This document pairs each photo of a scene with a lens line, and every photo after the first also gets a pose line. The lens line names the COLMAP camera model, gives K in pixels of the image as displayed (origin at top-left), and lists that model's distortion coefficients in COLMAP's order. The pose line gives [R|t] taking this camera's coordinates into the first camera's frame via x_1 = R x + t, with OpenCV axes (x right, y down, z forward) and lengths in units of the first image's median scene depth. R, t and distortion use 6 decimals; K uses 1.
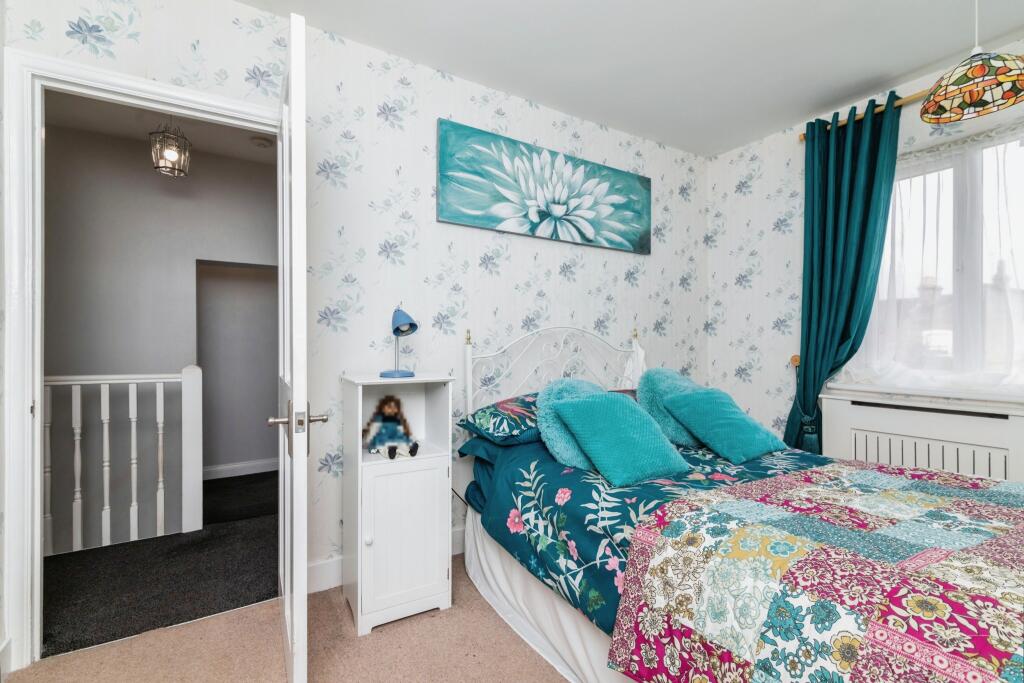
lens RADIAL K [[465.7, 0, 515.5], [0, 465.7, 350.2], [0, 0, 1]] dist [0.005012, -0.000006]
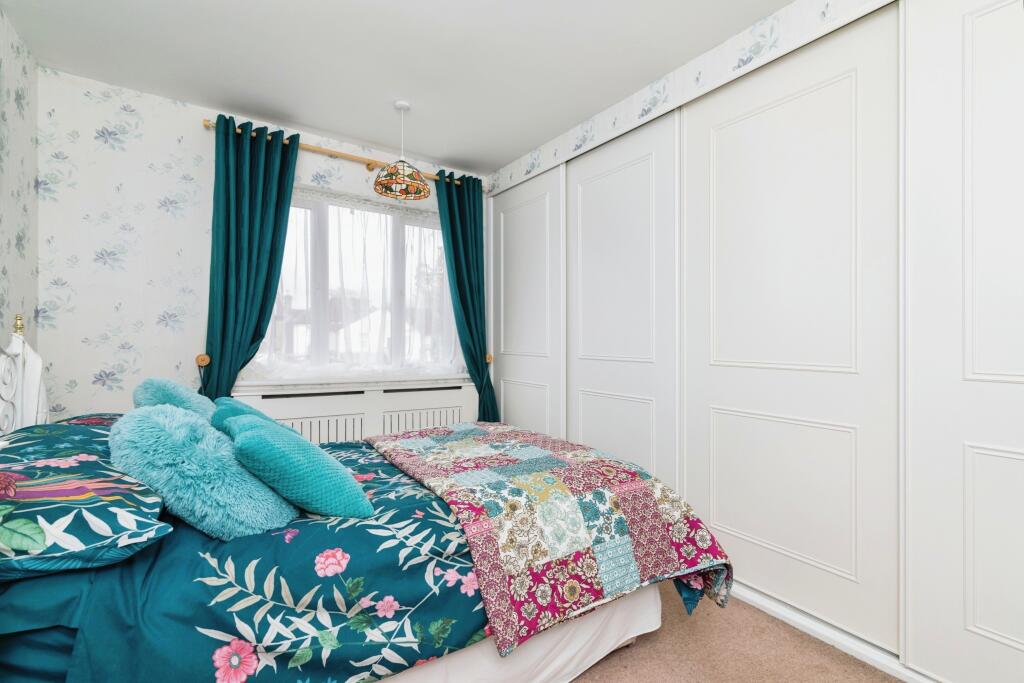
lens RADIAL K [[465.7, 0, 514.9], [0, 465.7, 339.2], [0, 0, 1]] dist [0.005012, -0.000006]
pose [[-0.037030, 0.006757, 0.999291, -0.705600], [-0.003479, 0.999970, -0.006891, -0.030864], [-0.999308, -0.003732, -0.037006, 0.826454]]
